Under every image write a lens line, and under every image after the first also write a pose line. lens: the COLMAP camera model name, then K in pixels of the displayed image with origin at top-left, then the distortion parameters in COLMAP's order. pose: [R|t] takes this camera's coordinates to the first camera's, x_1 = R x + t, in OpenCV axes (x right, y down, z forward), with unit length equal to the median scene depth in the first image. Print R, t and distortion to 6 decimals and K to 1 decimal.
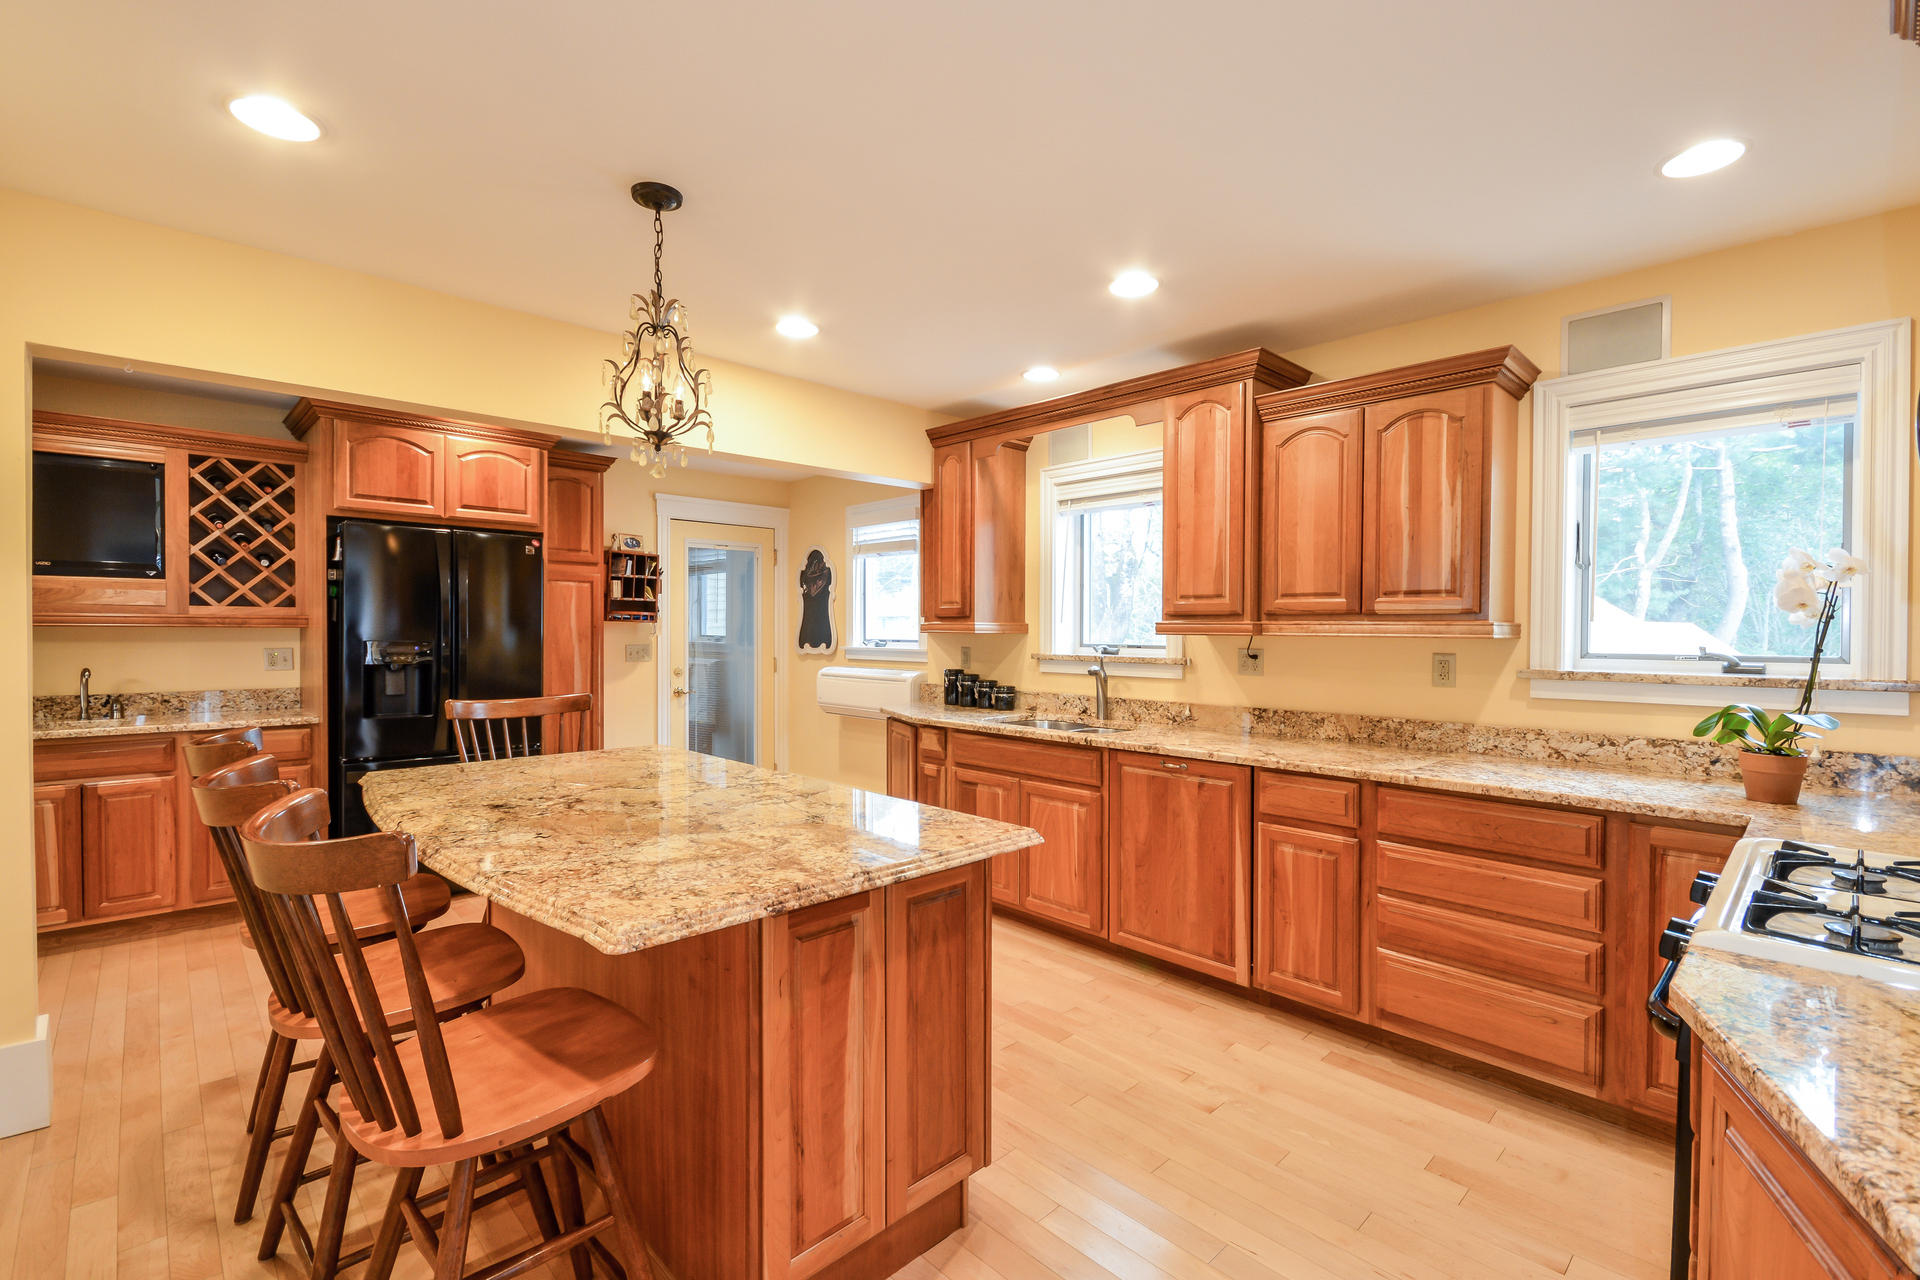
lens RADIAL K [[847.3, 0, 967.4], [0, 847.3, 642.1], [0, 0, 1]] dist [0.020918, -0.000716]
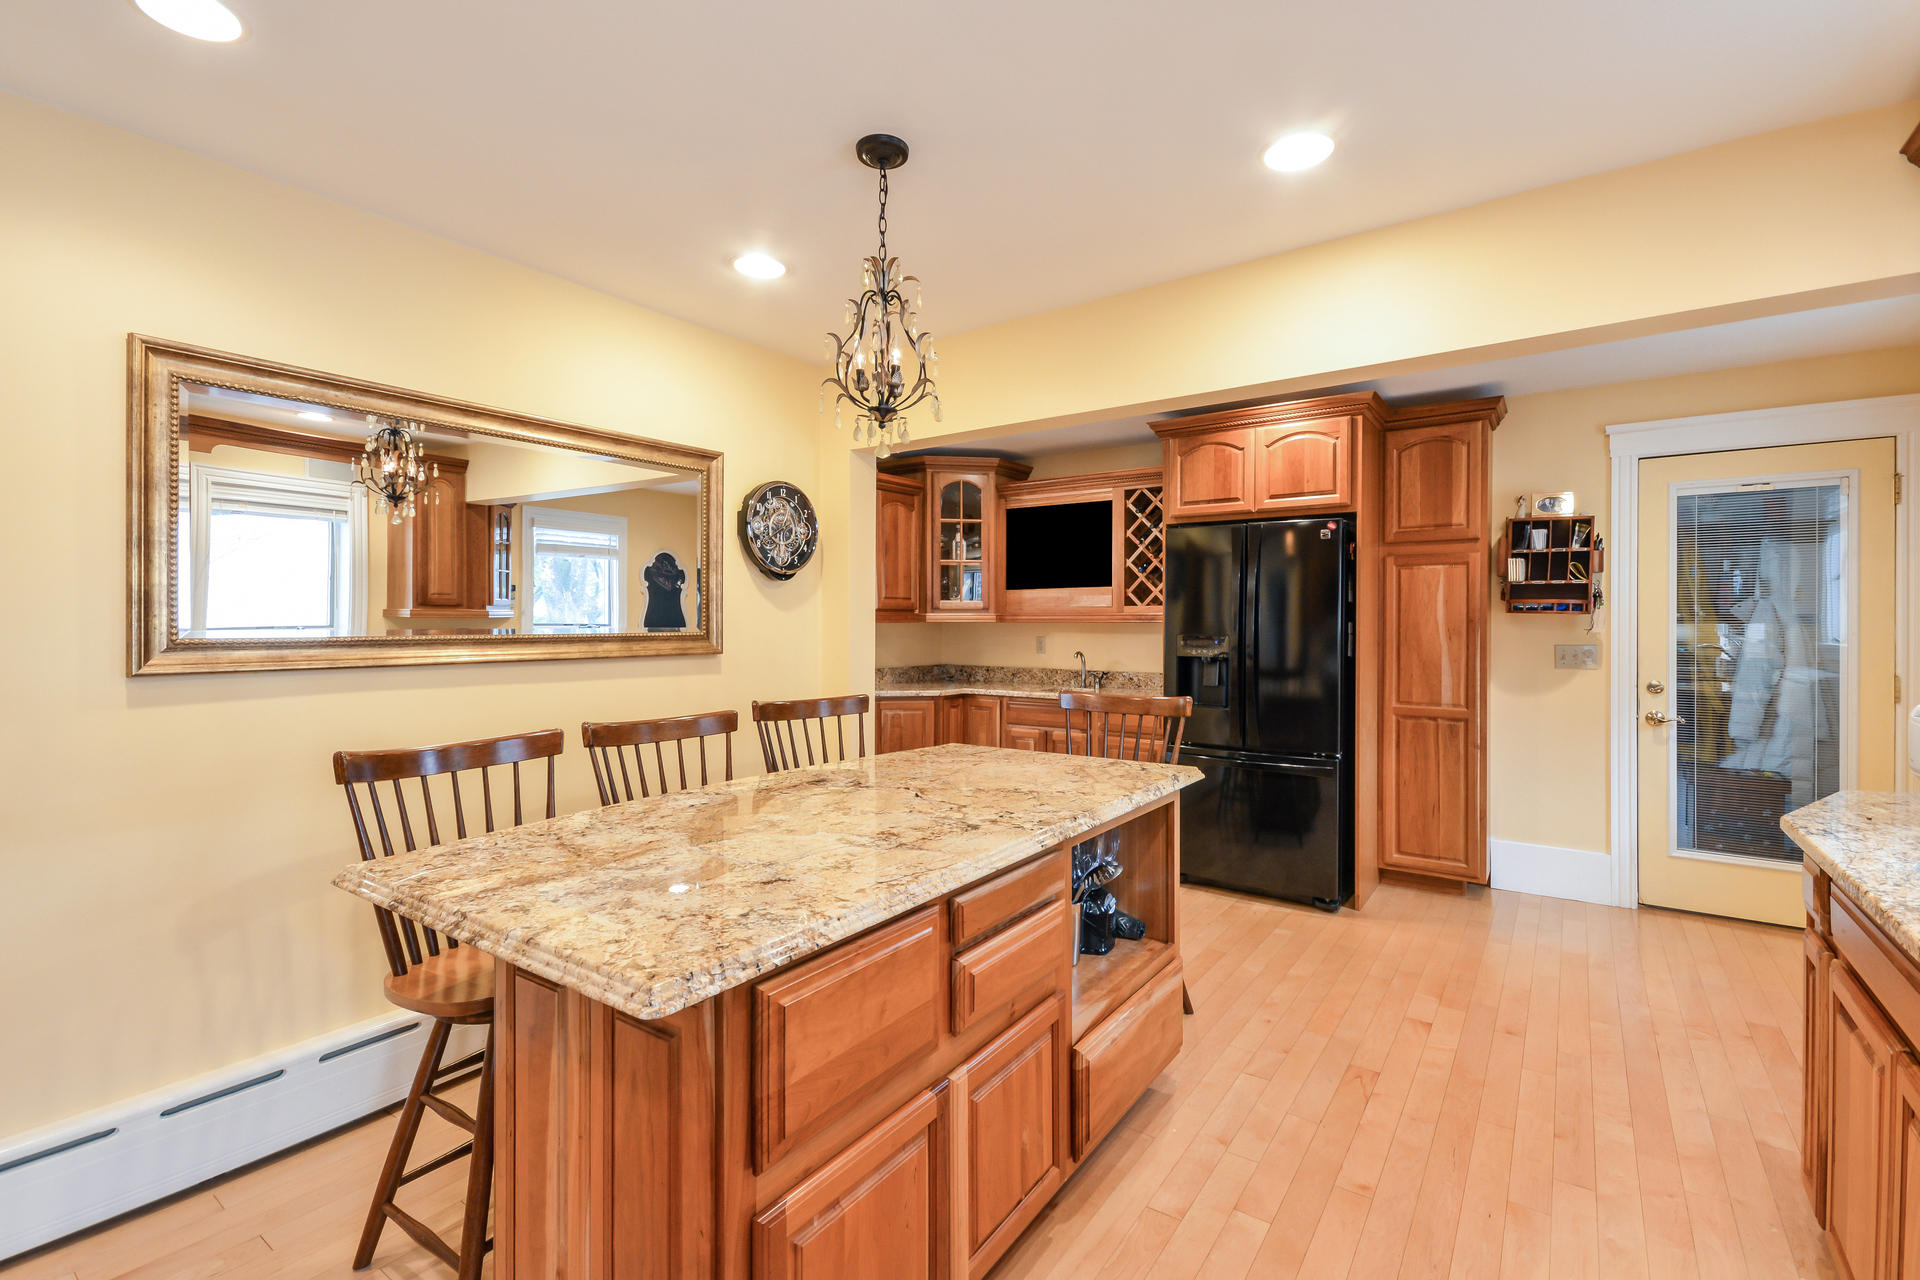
lens RADIAL K [[847.3, 0, 960.3], [0, 847.3, 621.3], [0, 0, 1]] dist [0.020918, -0.000716]
pose [[0.196813, -0.003457, -0.980435, 0.310105], [-0.014173, 0.999879, -0.006371, -0.007373], [0.980339, 0.015149, 0.196740, 0.506329]]
